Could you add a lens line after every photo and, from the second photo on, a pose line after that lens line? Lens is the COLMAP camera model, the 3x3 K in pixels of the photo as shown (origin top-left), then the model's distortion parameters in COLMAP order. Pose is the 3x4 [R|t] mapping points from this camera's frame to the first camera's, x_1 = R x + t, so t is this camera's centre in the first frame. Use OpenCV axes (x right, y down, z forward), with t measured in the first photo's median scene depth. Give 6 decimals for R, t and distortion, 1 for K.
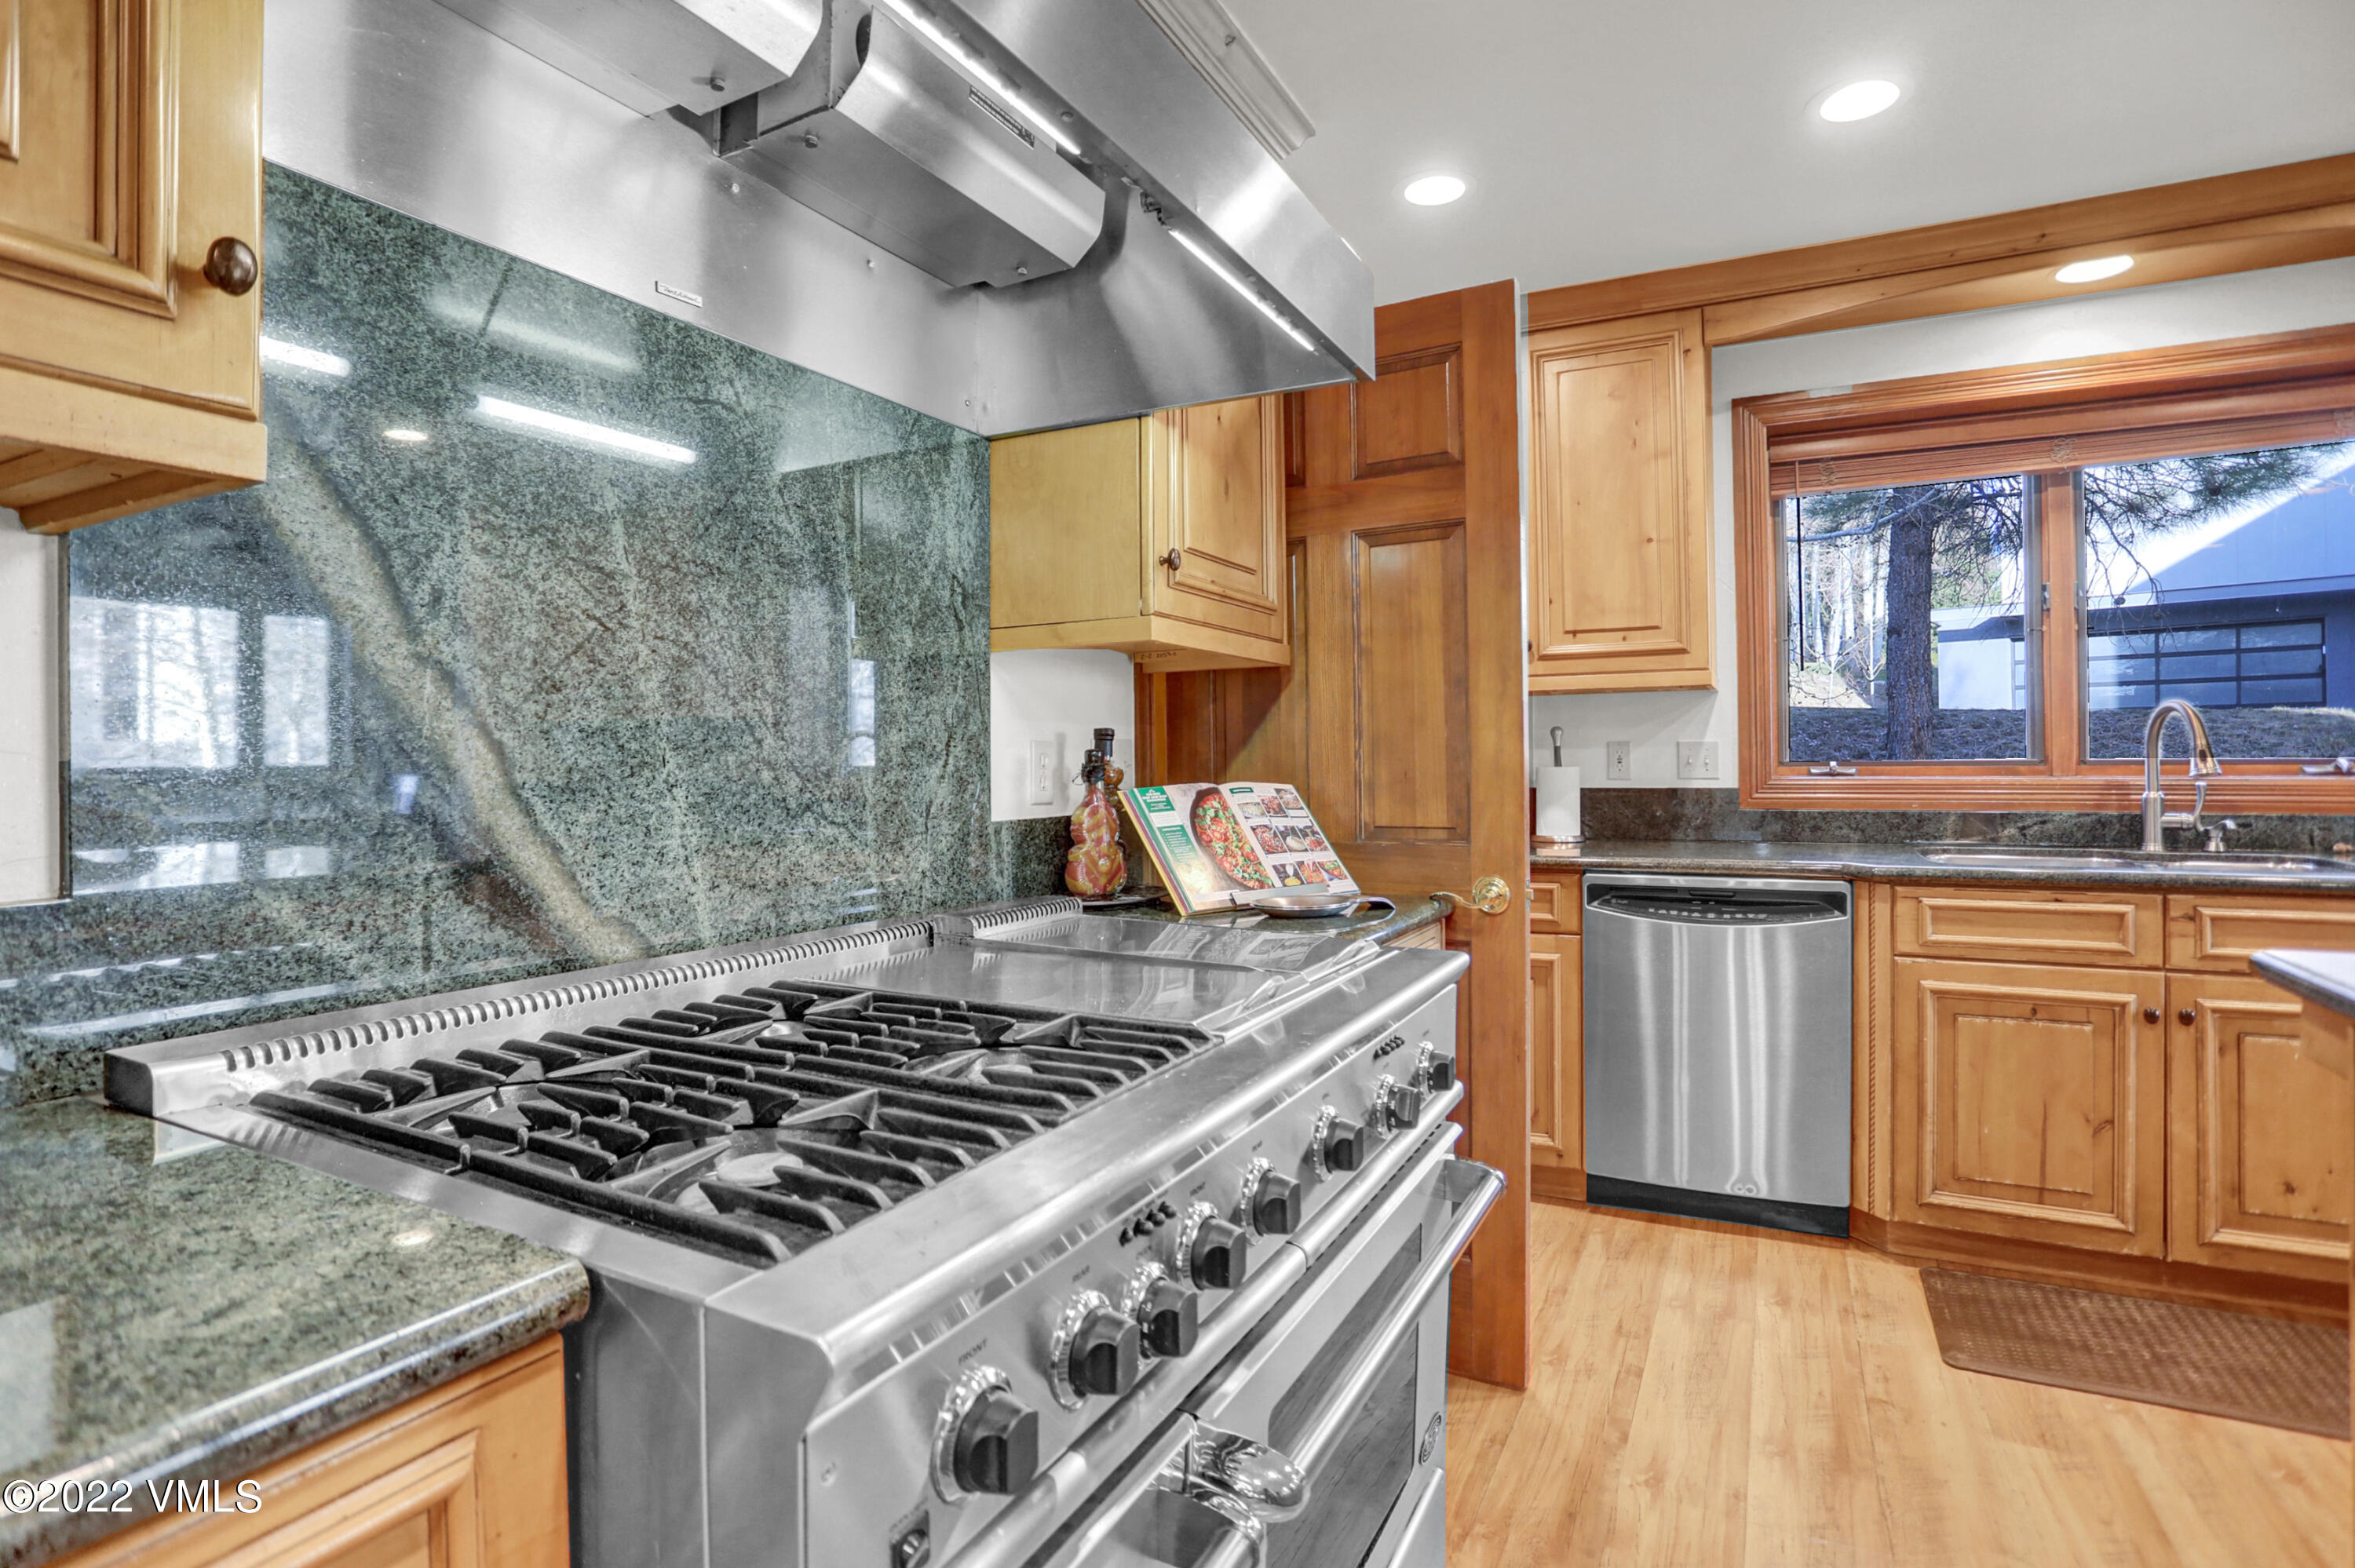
lens RADIAL K [[1199.2, 0, 1197.8], [0, 1199.2, 747.7], [0, 0, 1]] dist [-0.013788, 0.001496]
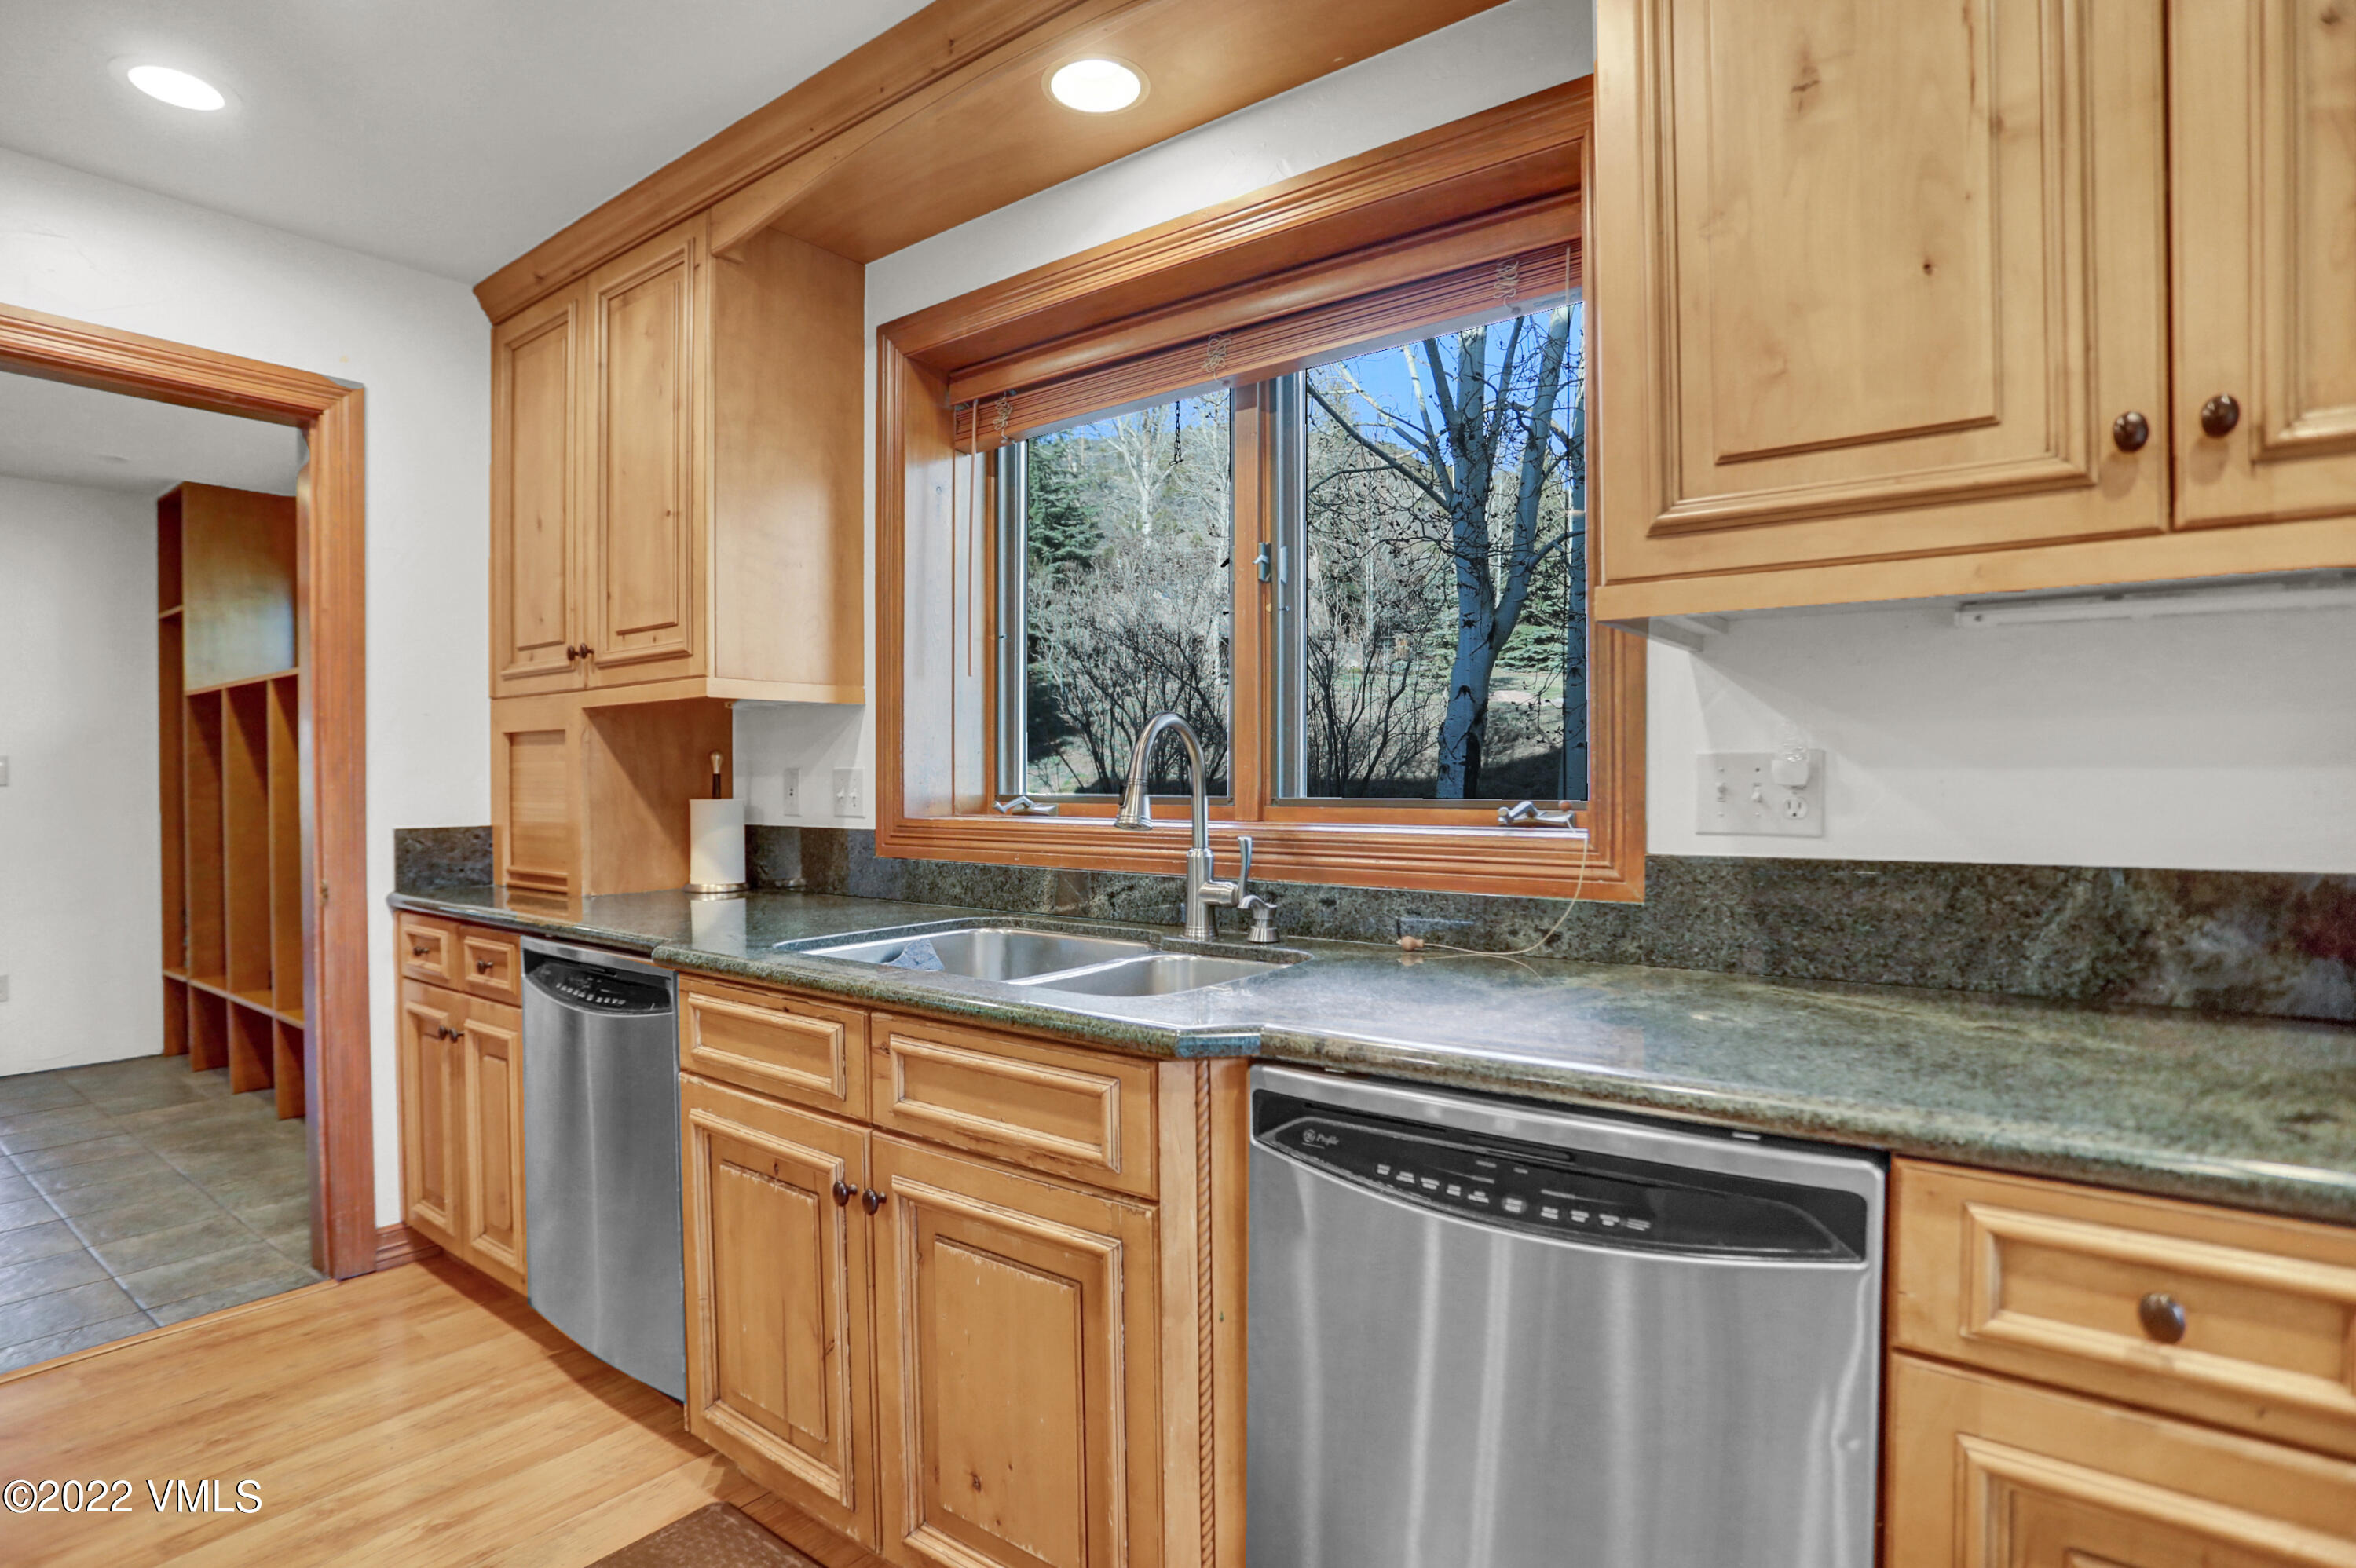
lens RADIAL K [[1199.7, 0, 1175.6], [0, 1199.7, 785.9], [0, 0, 1]] dist [-0.013788, 0.001496]
pose [[0.978263, 0.008553, -0.207193, 0.930344], [-0.004457, 0.999785, 0.020229, -0.013192], [0.207321, -0.018866, 0.978091, 0.323122]]
